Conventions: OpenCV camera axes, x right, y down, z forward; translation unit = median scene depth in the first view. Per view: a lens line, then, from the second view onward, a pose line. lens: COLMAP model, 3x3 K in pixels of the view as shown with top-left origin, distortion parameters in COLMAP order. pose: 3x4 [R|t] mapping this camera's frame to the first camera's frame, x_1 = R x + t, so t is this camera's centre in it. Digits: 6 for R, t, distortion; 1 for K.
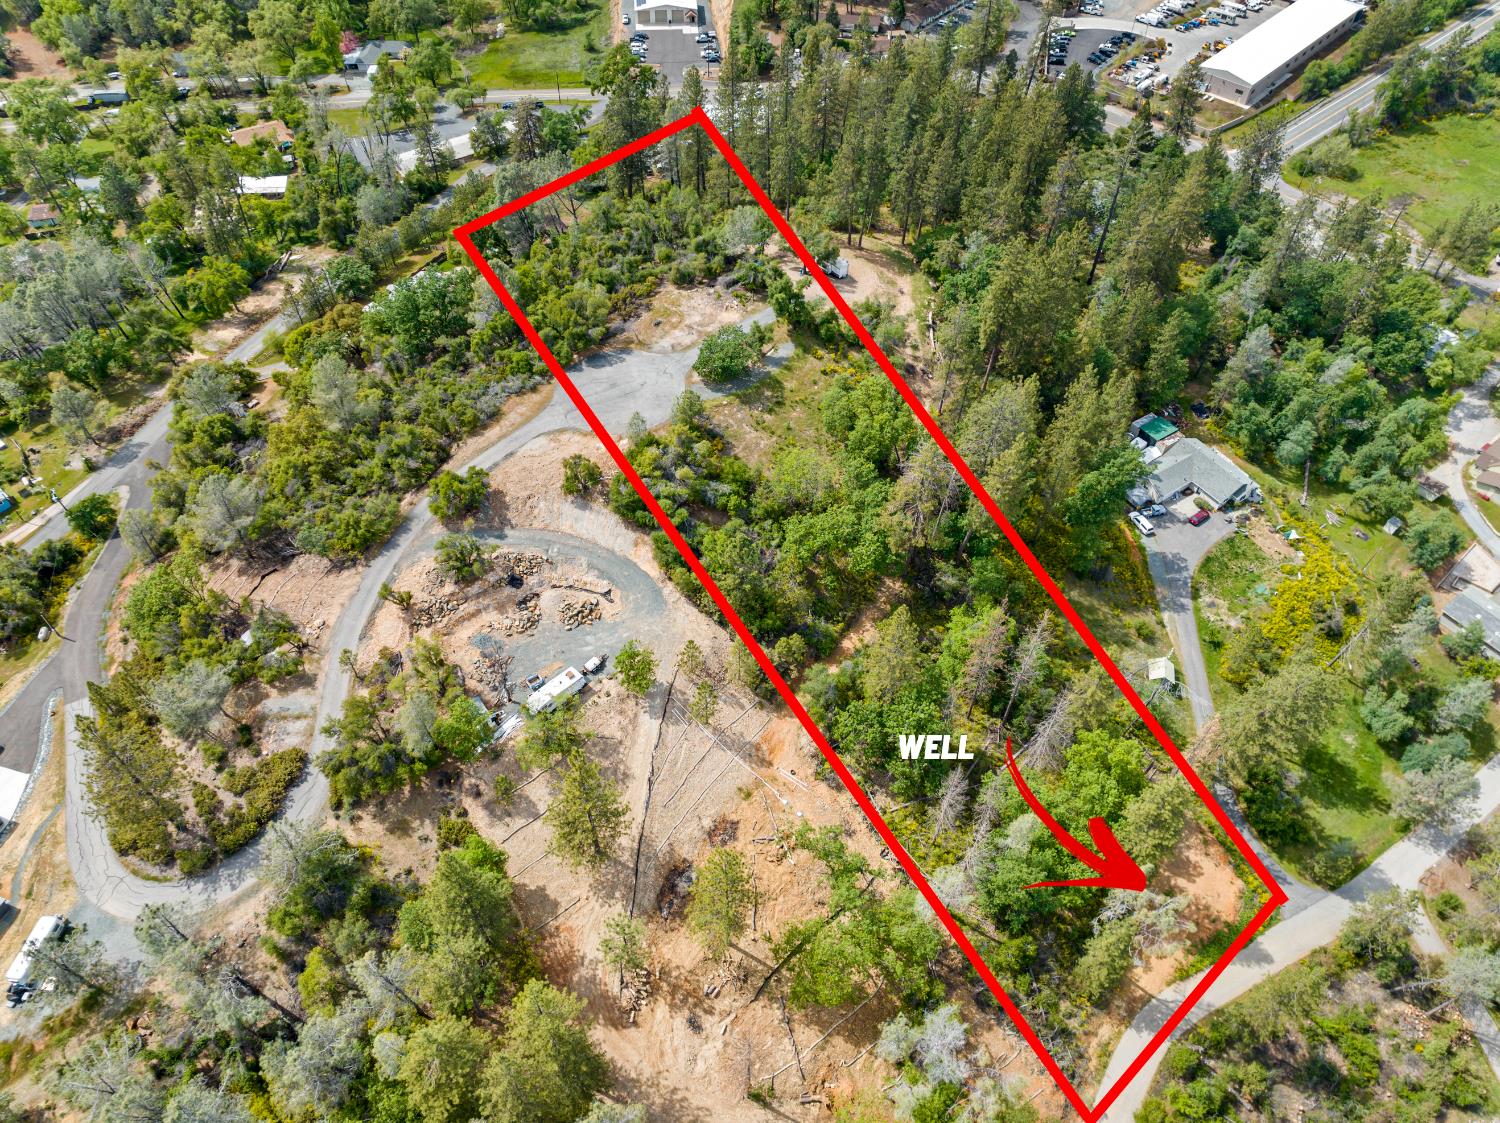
lens RADIAL K [[1076.1, 0, 750.0], [0, 1076.1, 561.5], [0, 0, 1]] dist [0.006928, 0.038411]
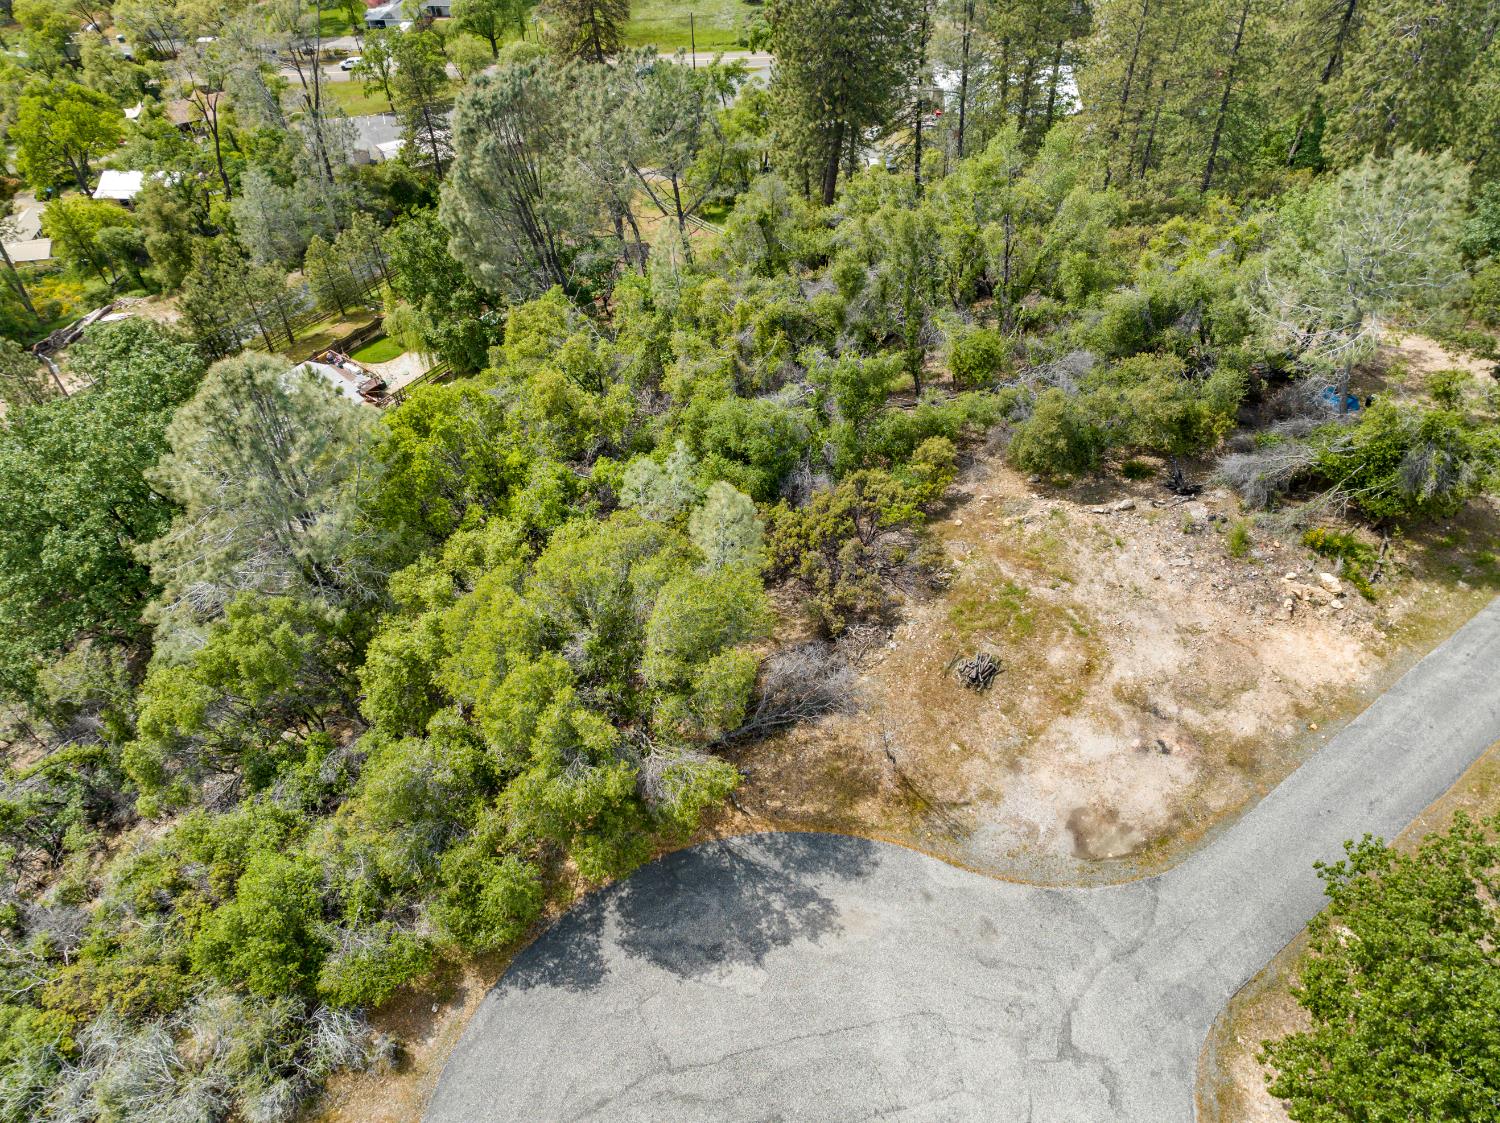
lens RADIAL K [[1076.1, 0, 750.0], [0, 1076.1, 561.5], [0, 0, 1]] dist [0.006928, 0.038411]
pose [[0.991076, 0.059133, -0.119463, -0.104185], [-0.066591, 0.996009, -0.059432, -0.220655], [0.115472, 0.066857, 0.991058, 0.756184]]
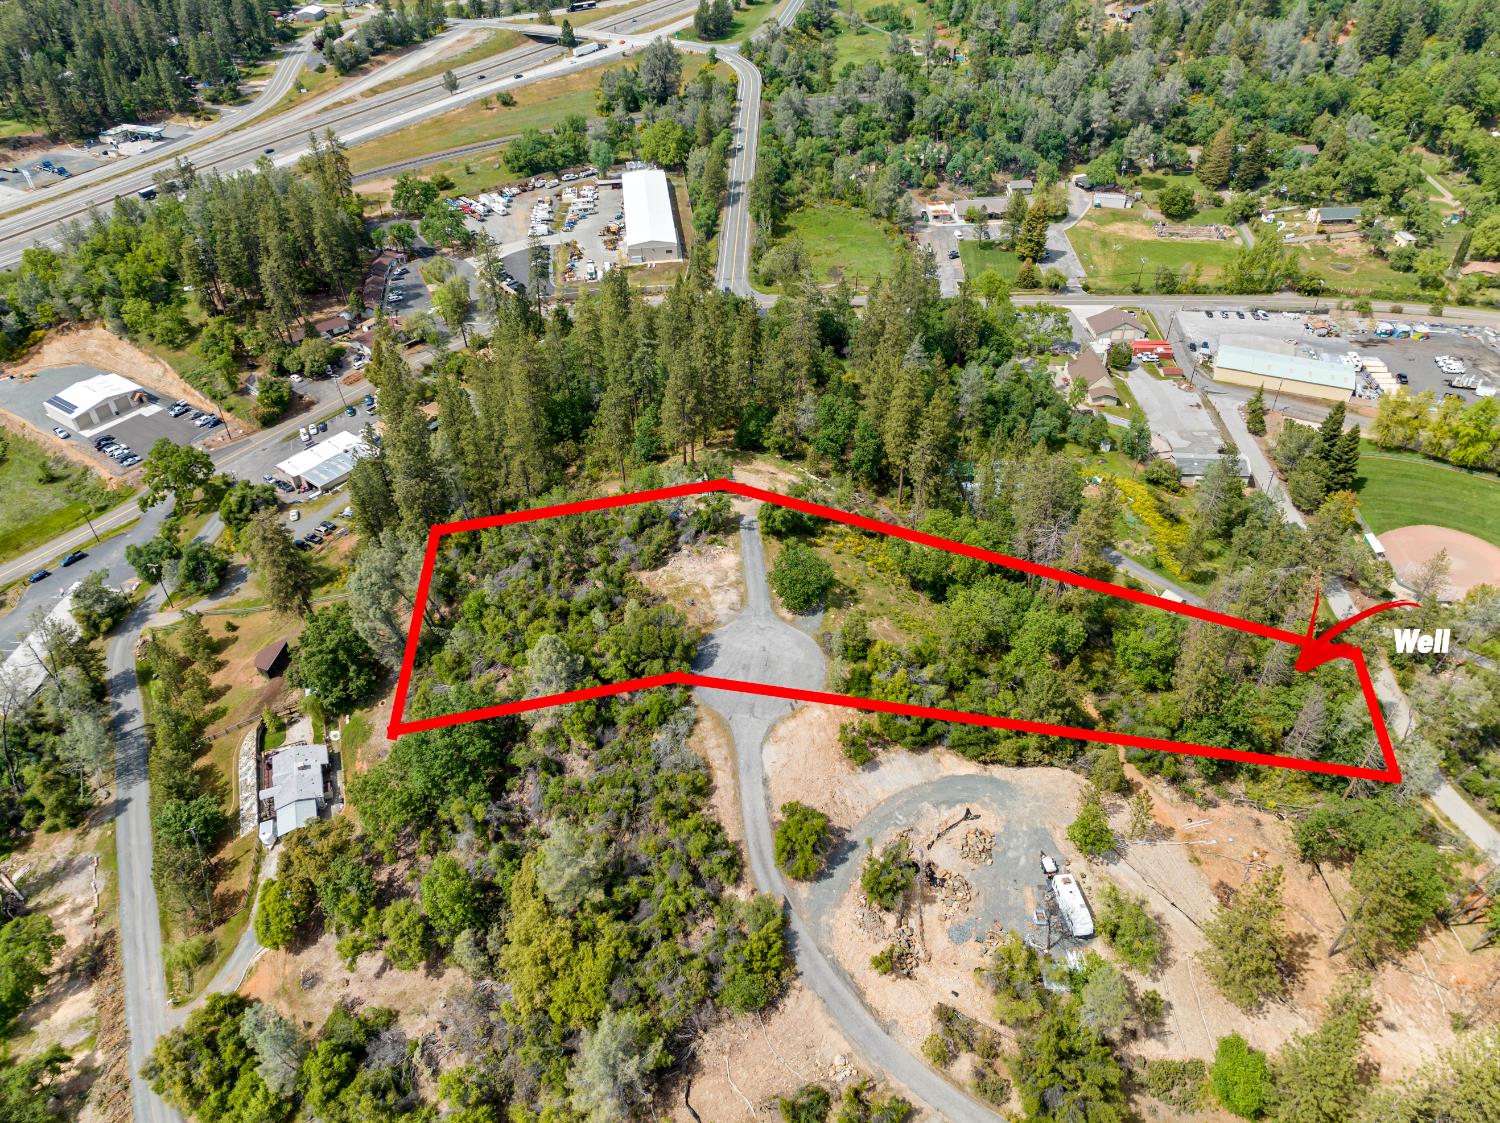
lens RADIAL K [[1076.1, 0, 750.0], [0, 1076.1, 561.5], [0, 0, 1]] dist [0.006928, 0.038411]
pose [[0.627336, -0.505822, 0.592109, -0.577228], [0.603442, 0.796354, 0.040959, -0.250278], [-0.492247, 0.331608, 0.804816, 0.190292]]
